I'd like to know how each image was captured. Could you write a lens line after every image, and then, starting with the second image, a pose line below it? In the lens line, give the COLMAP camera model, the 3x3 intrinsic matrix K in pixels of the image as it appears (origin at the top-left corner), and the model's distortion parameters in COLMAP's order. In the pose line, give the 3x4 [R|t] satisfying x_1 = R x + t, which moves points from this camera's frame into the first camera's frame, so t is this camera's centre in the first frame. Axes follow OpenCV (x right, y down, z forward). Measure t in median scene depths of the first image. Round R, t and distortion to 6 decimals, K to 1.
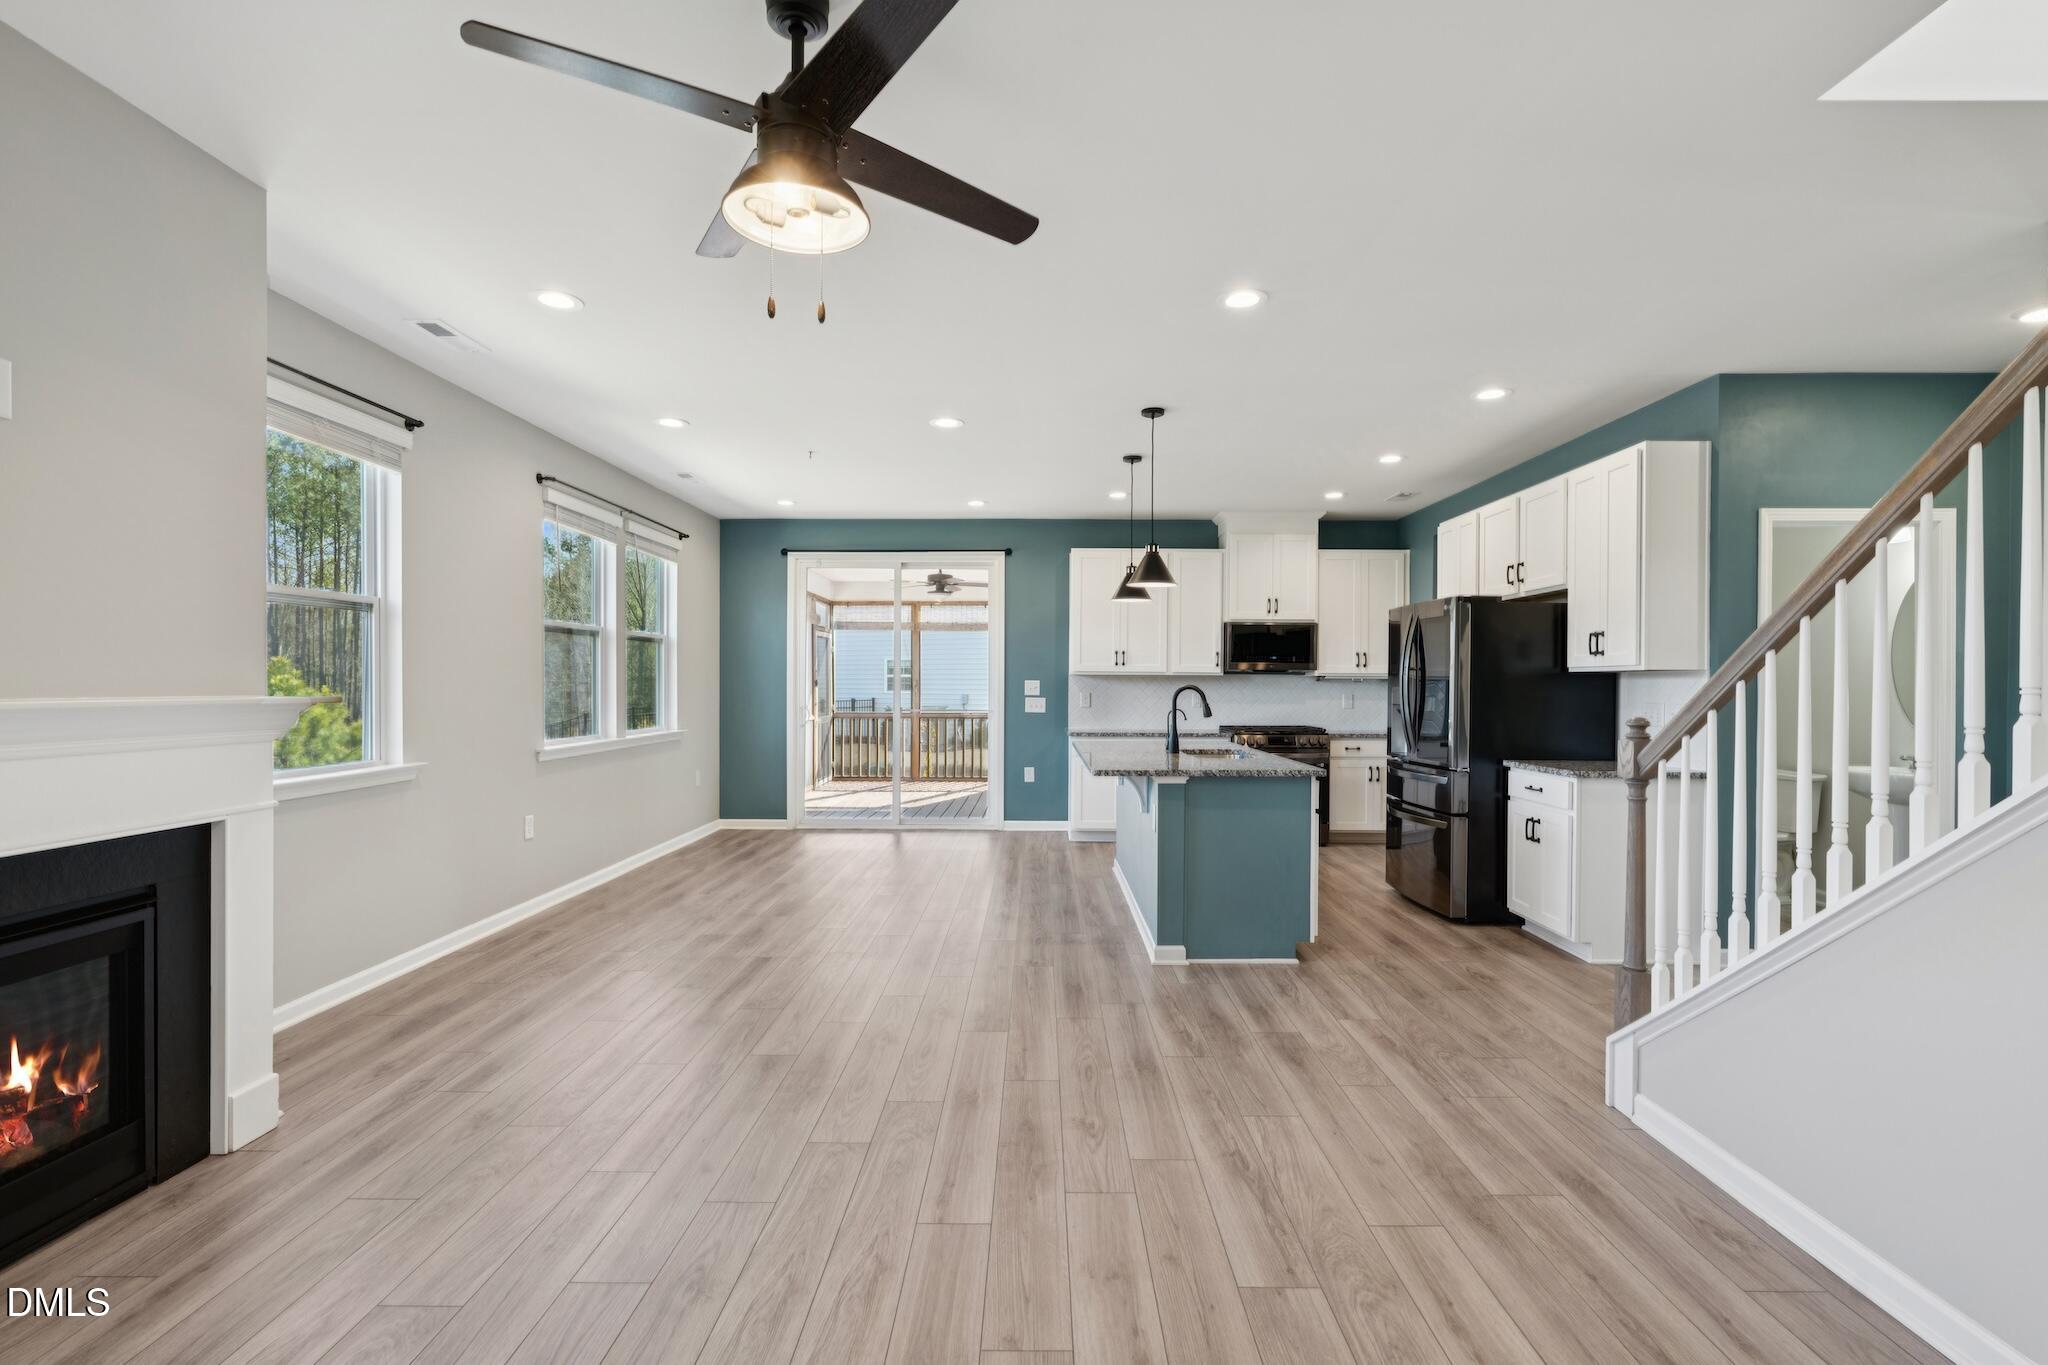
lens RADIAL K [[927.2, 0, 1032.7], [0, 927.2, 695.0], [0, 0, 1]] dist [-0.011263, 0.002391]
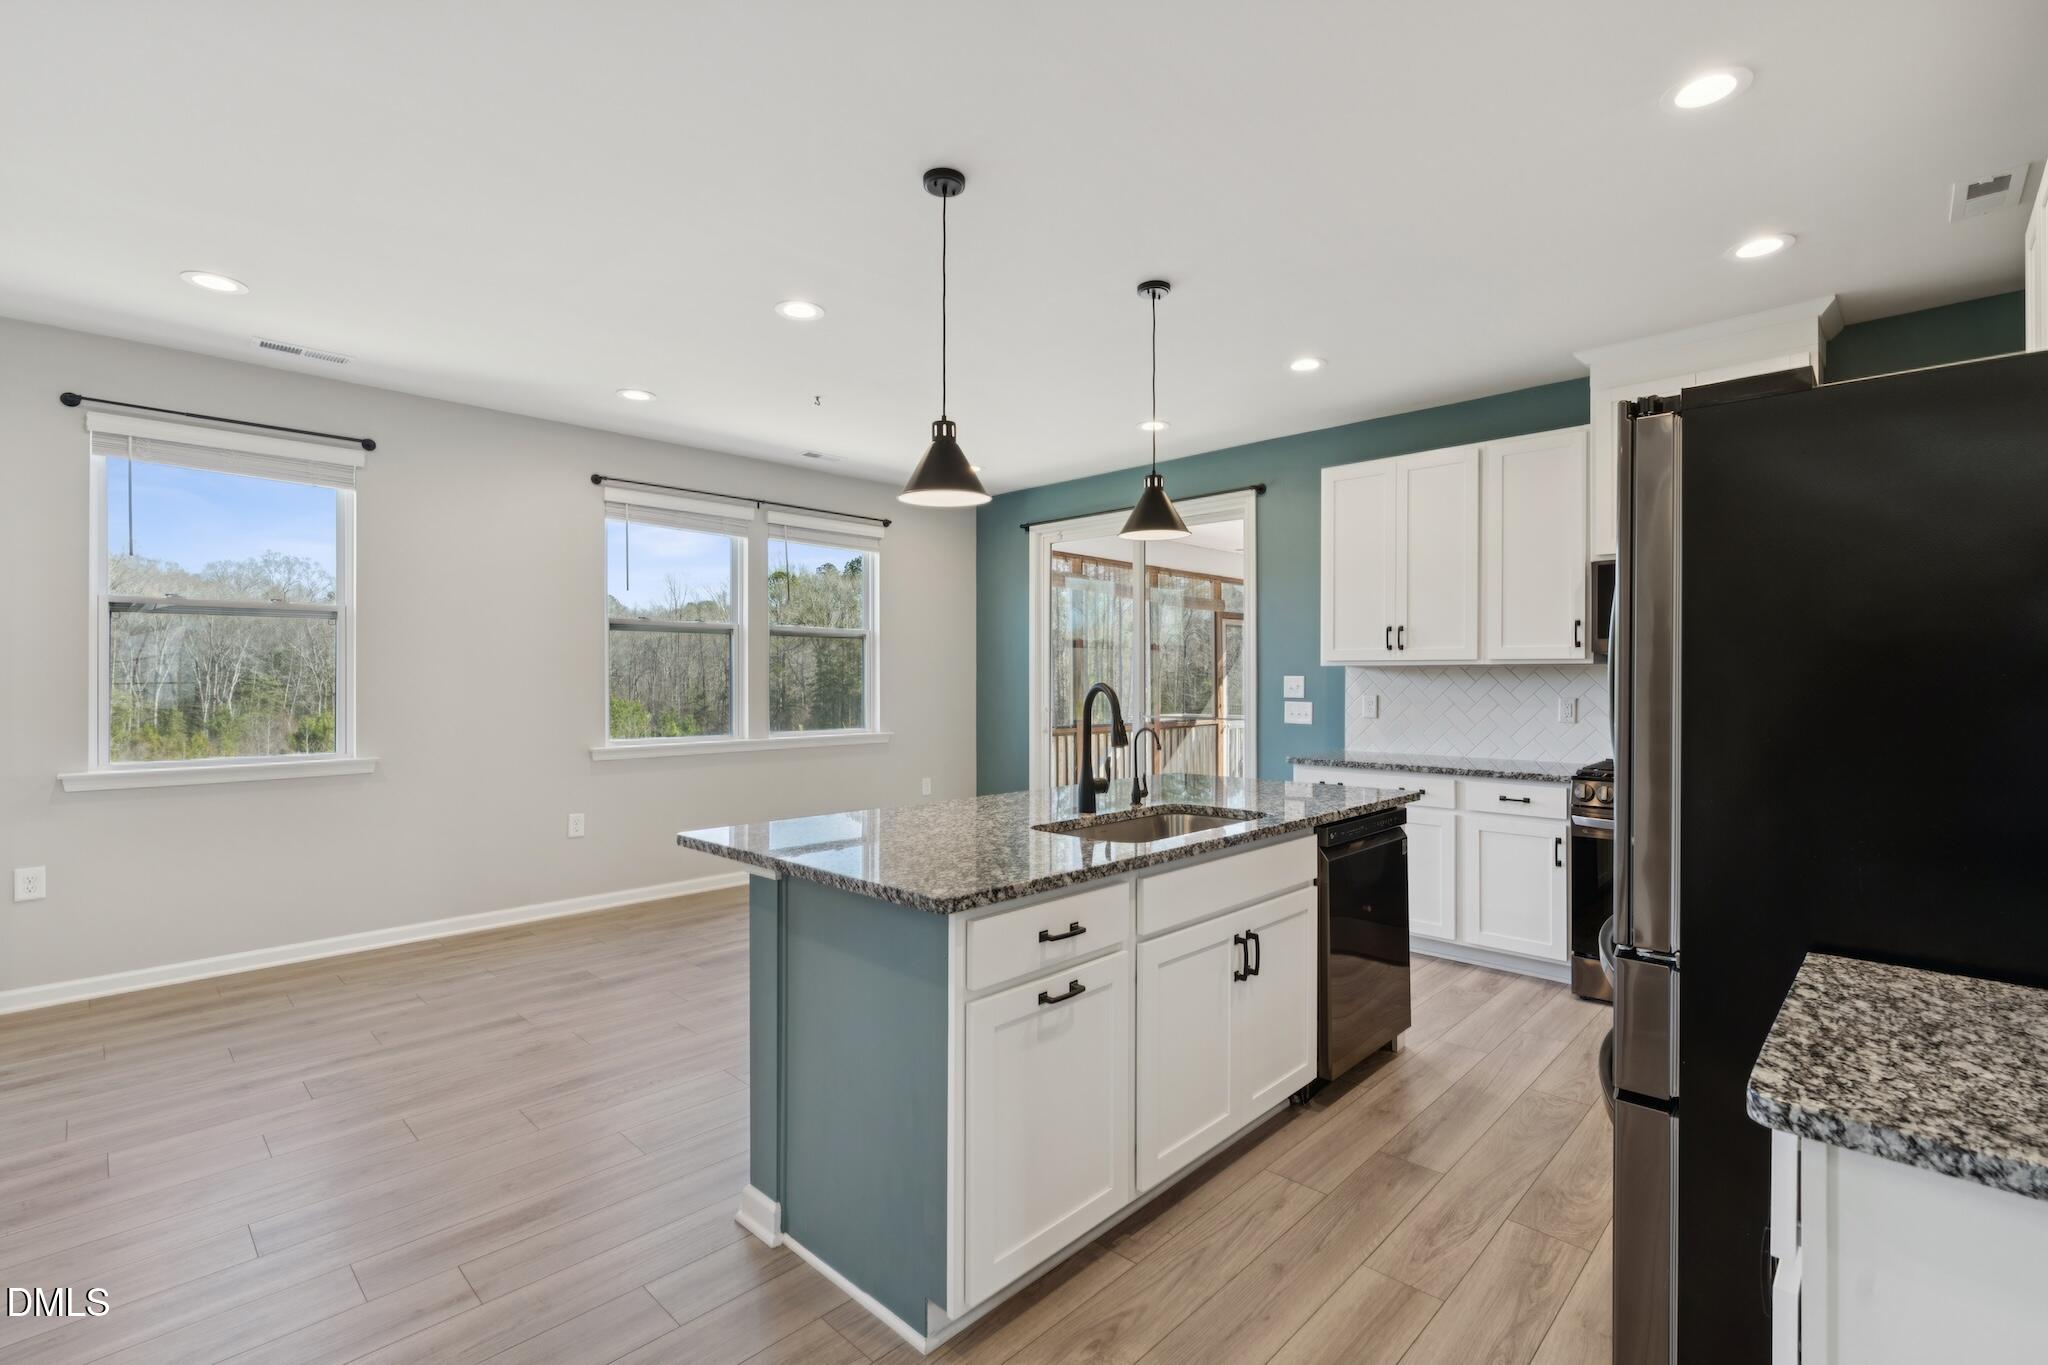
lens RADIAL K [[927.2, 0, 1014.0], [0, 927.2, 672.2], [0, 0, 1]] dist [-0.011263, 0.002391]
pose [[0.722004, -0.009485, -0.691824, 0.568546], [-0.004821, 0.999813, -0.018739, -0.008504], [0.691873, 0.016865, 0.721823, 0.681891]]
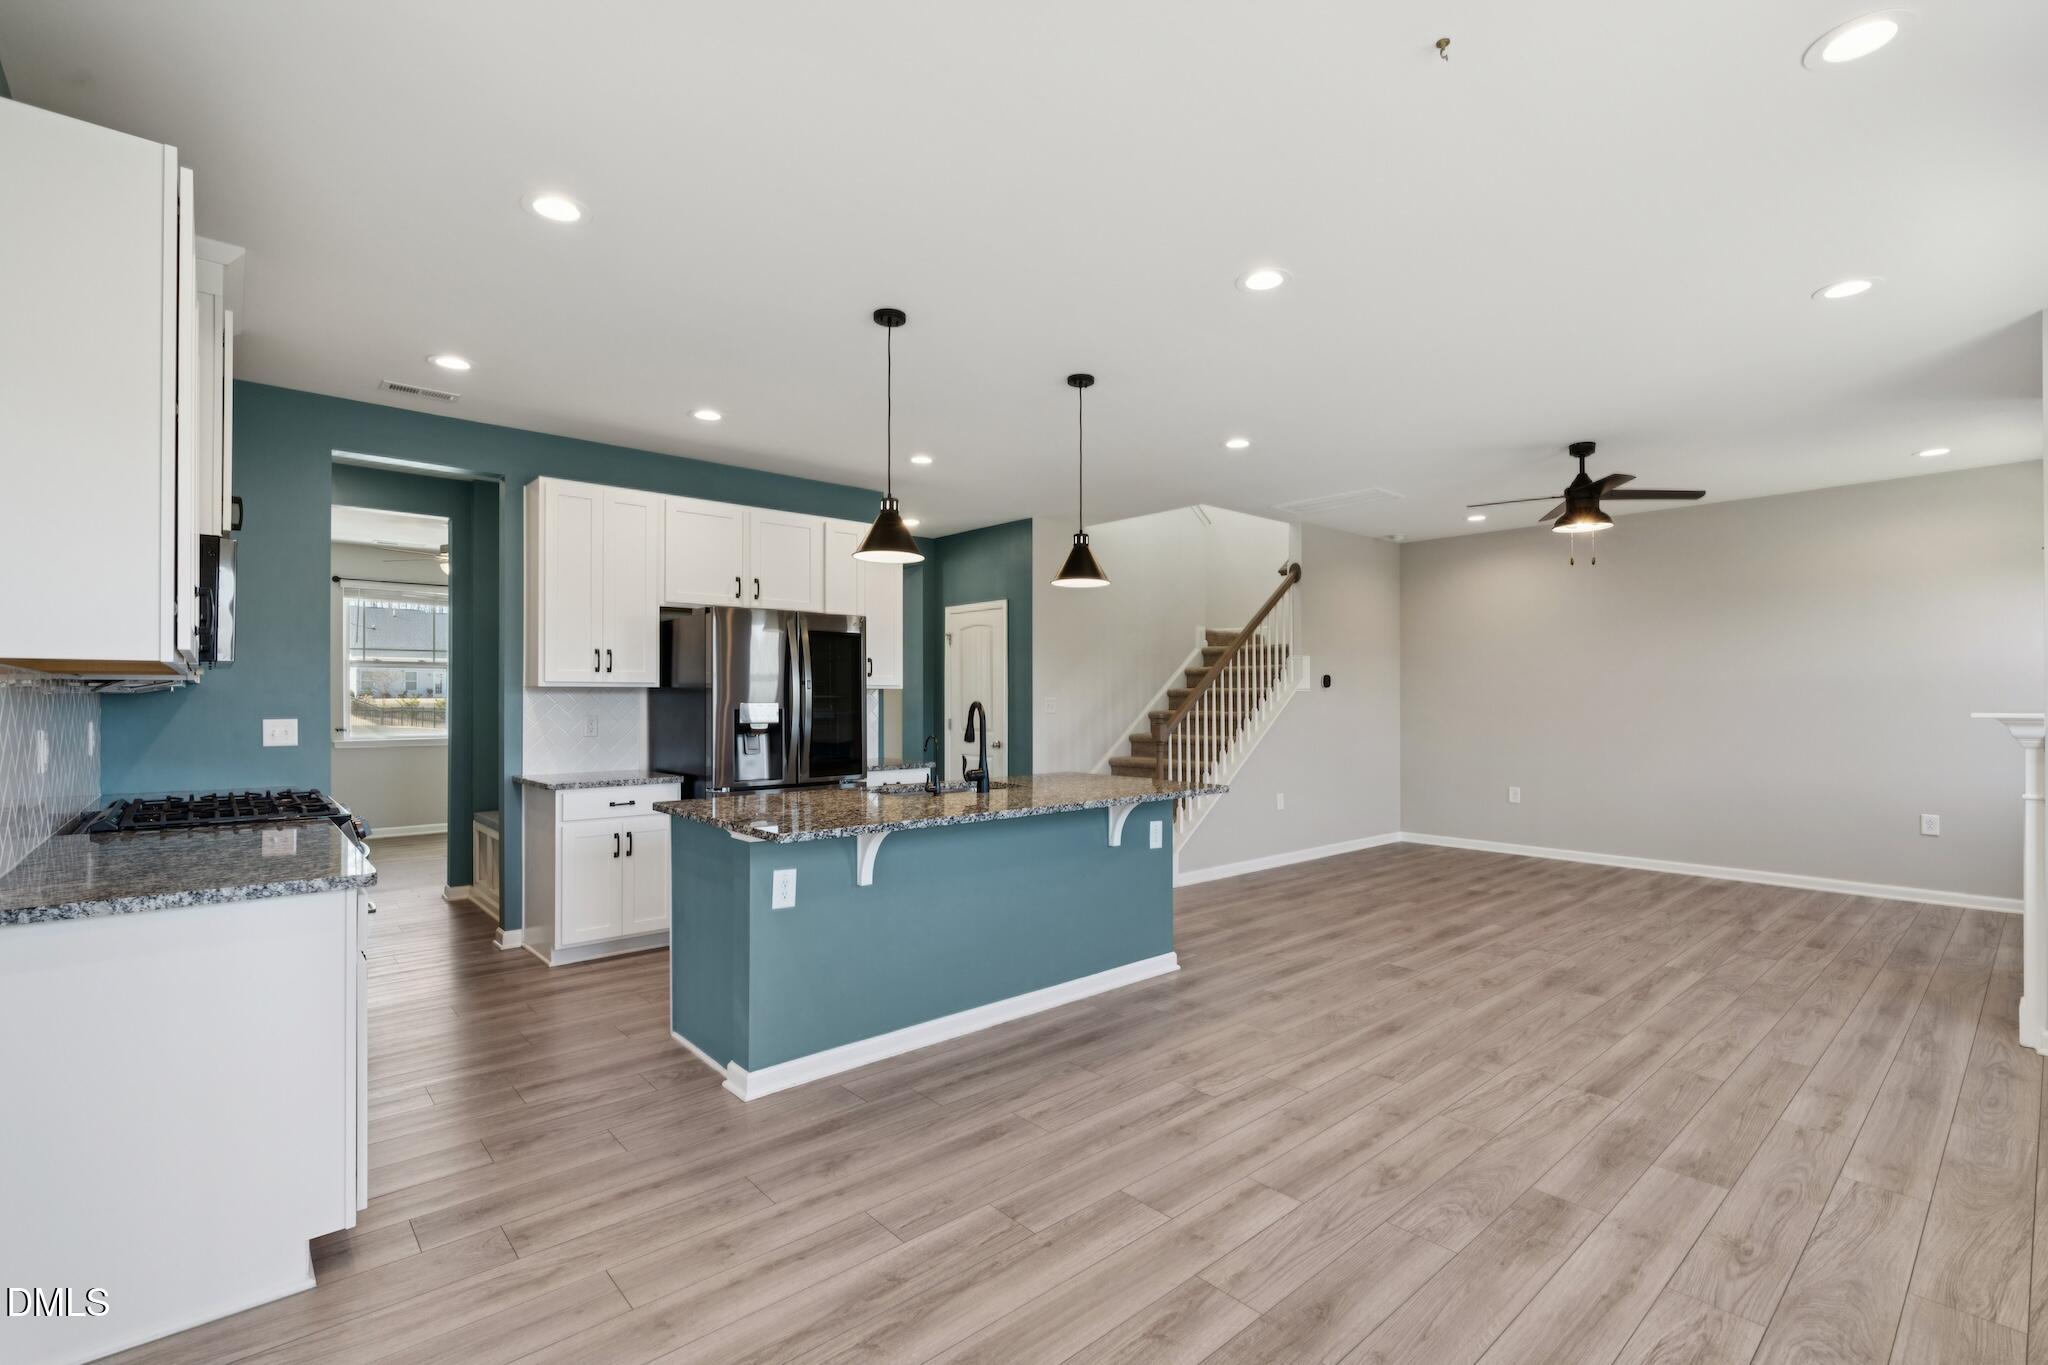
lens RADIAL K [[927.2, 0, 1022.7], [0, 927.2, 686.2], [0, 0, 1]] dist [-0.011263, 0.002391]
pose [[-0.668183, 0.005317, 0.743978, -0.500896], [0.003312, 0.999986, -0.004172, -0.022181], [-0.743990, -0.000324, -0.668191, 1.721782]]
